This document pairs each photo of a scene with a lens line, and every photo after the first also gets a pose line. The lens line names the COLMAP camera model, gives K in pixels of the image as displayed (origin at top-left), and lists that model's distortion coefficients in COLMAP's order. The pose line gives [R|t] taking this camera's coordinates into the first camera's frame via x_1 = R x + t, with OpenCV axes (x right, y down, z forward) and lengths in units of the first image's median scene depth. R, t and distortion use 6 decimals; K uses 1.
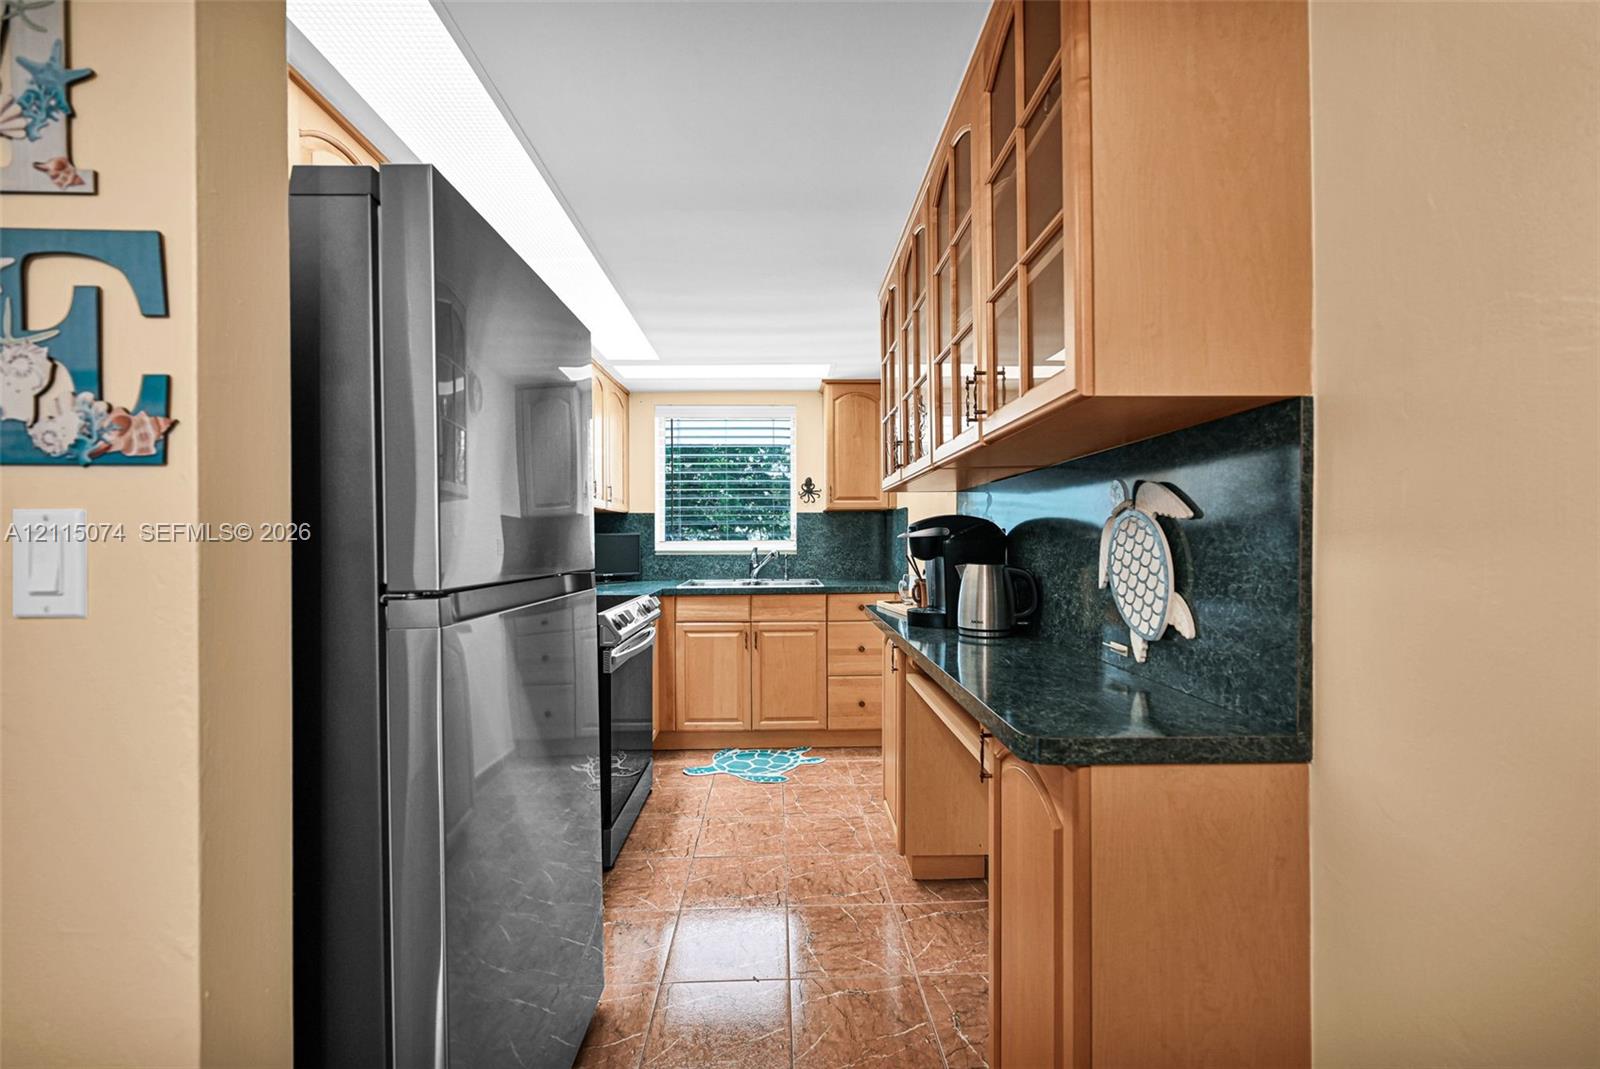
lens RADIAL K [[644.3, 0, 796.2], [0, 644.3, 535.8], [0, 0, 1]] dist [-0.000534, 0.000426]
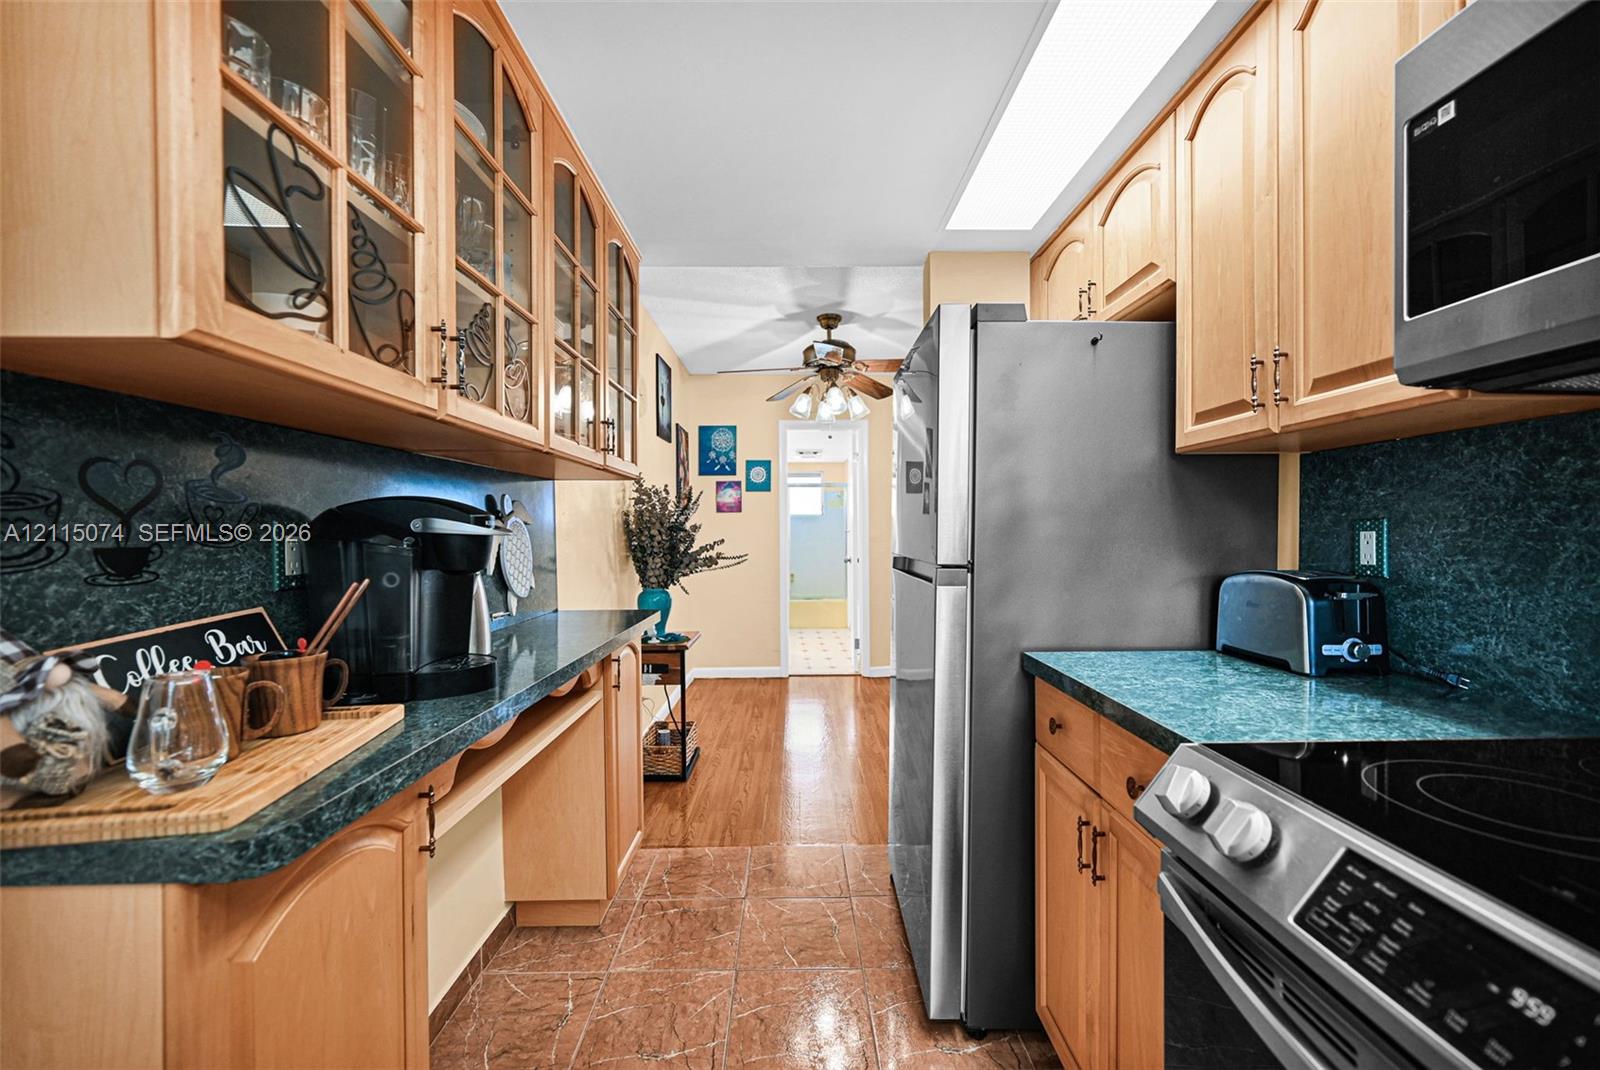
lens RADIAL K [[644.3, 0, 802.5], [0, 644.3, 534.3], [0, 0, 1]] dist [-0.000534, 0.000426]
pose [[-0.999743, 0.013787, 0.018005, -0.118189], [0.013886, 0.999889, 0.005348, 0.001685], [-0.017929, 0.005596, -0.999824, 1.146000]]
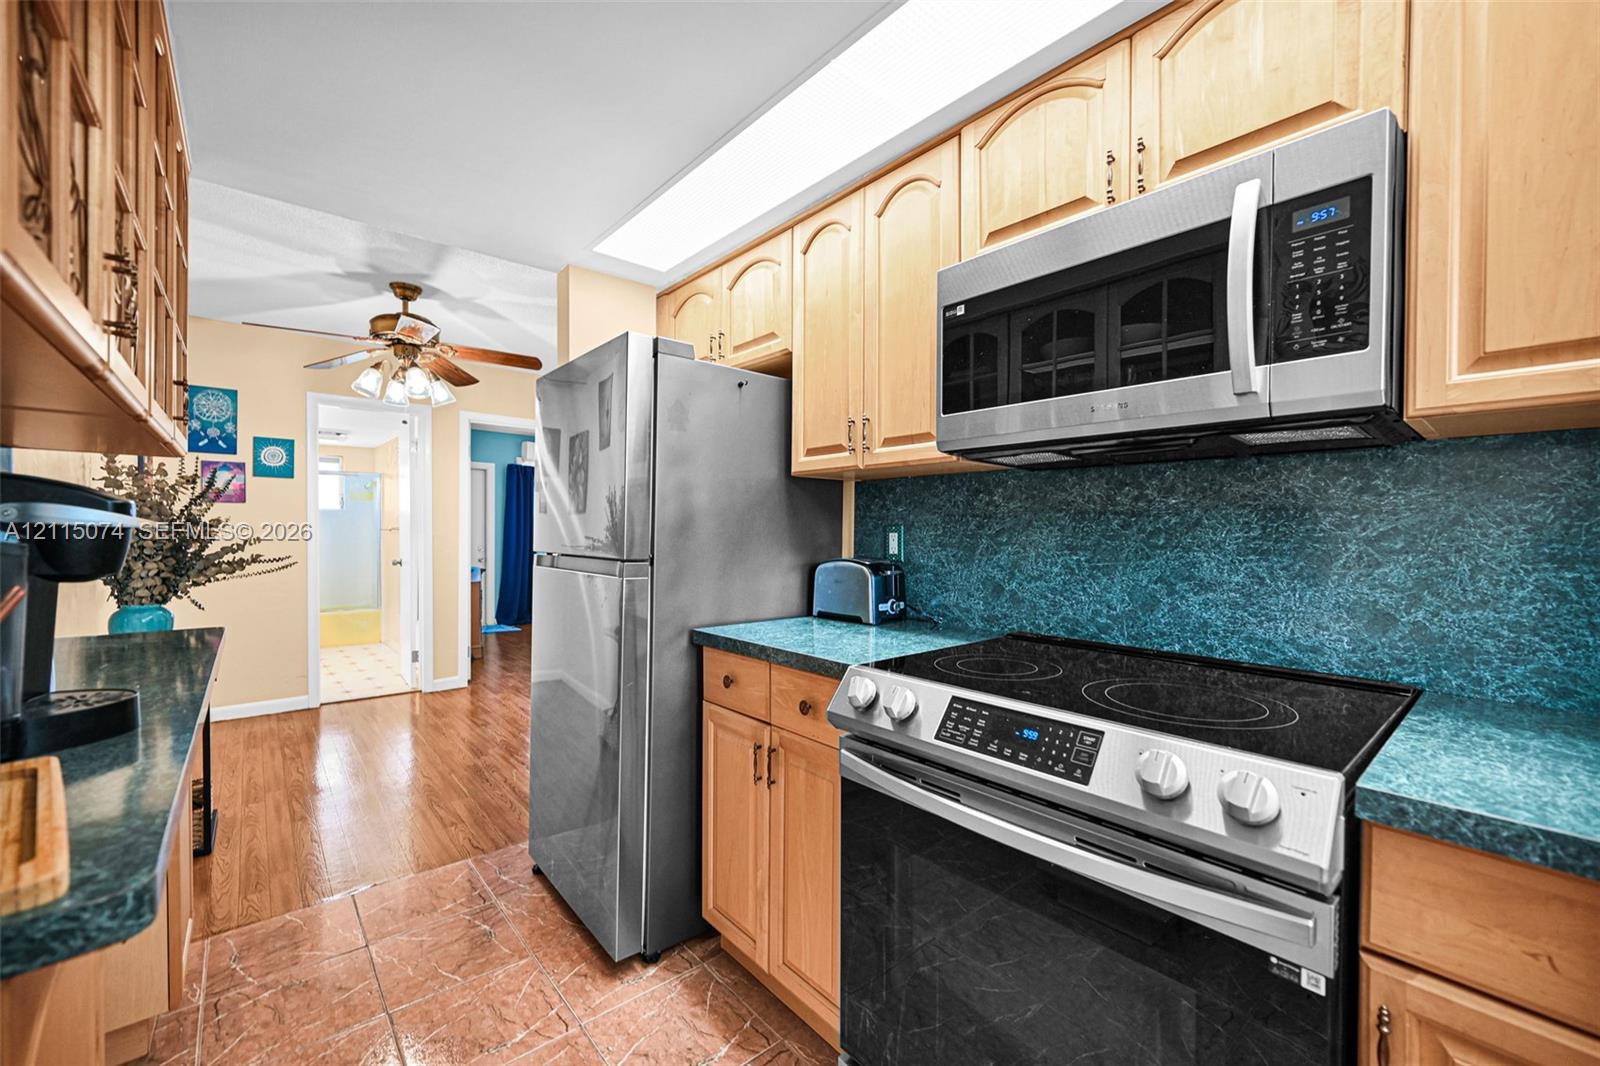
lens RADIAL K [[644.3, 0, 801.5], [0, 644.3, 533.7], [0, 0, 1]] dist [-0.000534, 0.000426]
pose [[-0.779266, 0.006267, -0.626662, 0.047249], [0.000573, 0.999957, 0.009288, 0.001469], [0.626693, 0.006879, -0.779236, 1.192582]]
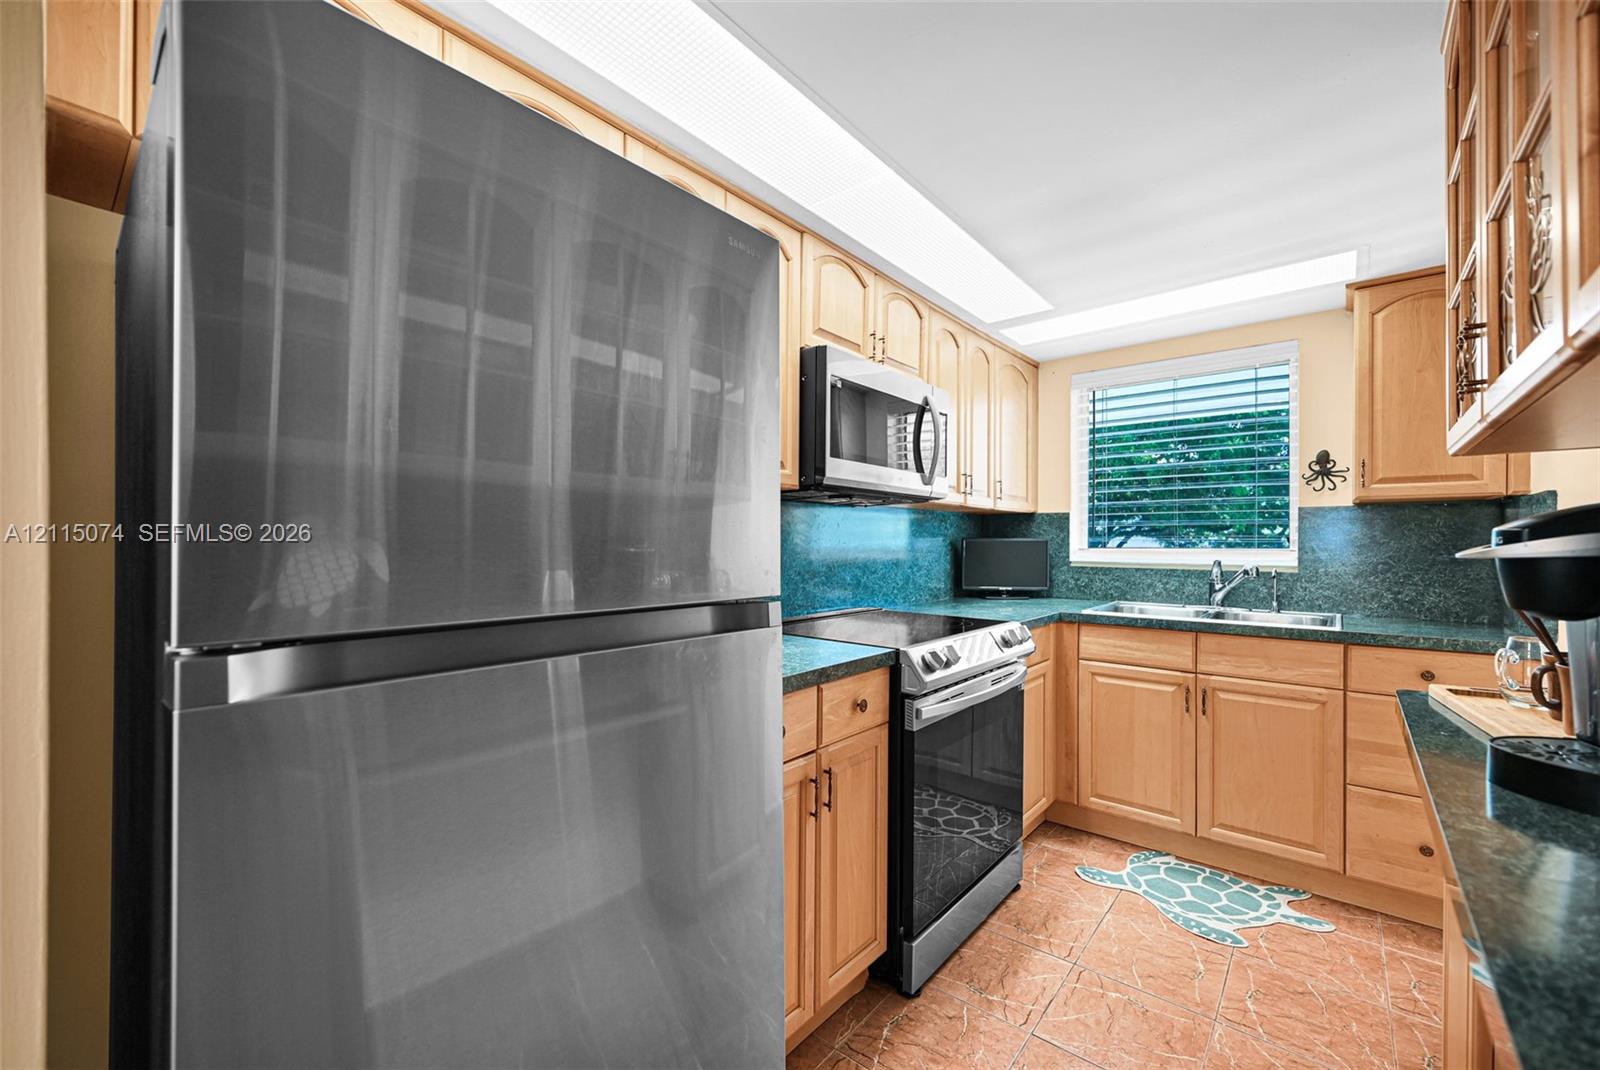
lens RADIAL K [[644.3, 0, 806.2], [0, 644.3, 538.5], [0, 0, 1]] dist [-0.000534, 0.000426]
pose [[0.750148, 0.005499, -0.661247, 0.066559], [-0.004043, 0.999985, 0.003729, -0.005911], [0.661257, -0.000124, 0.750159, 0.234305]]
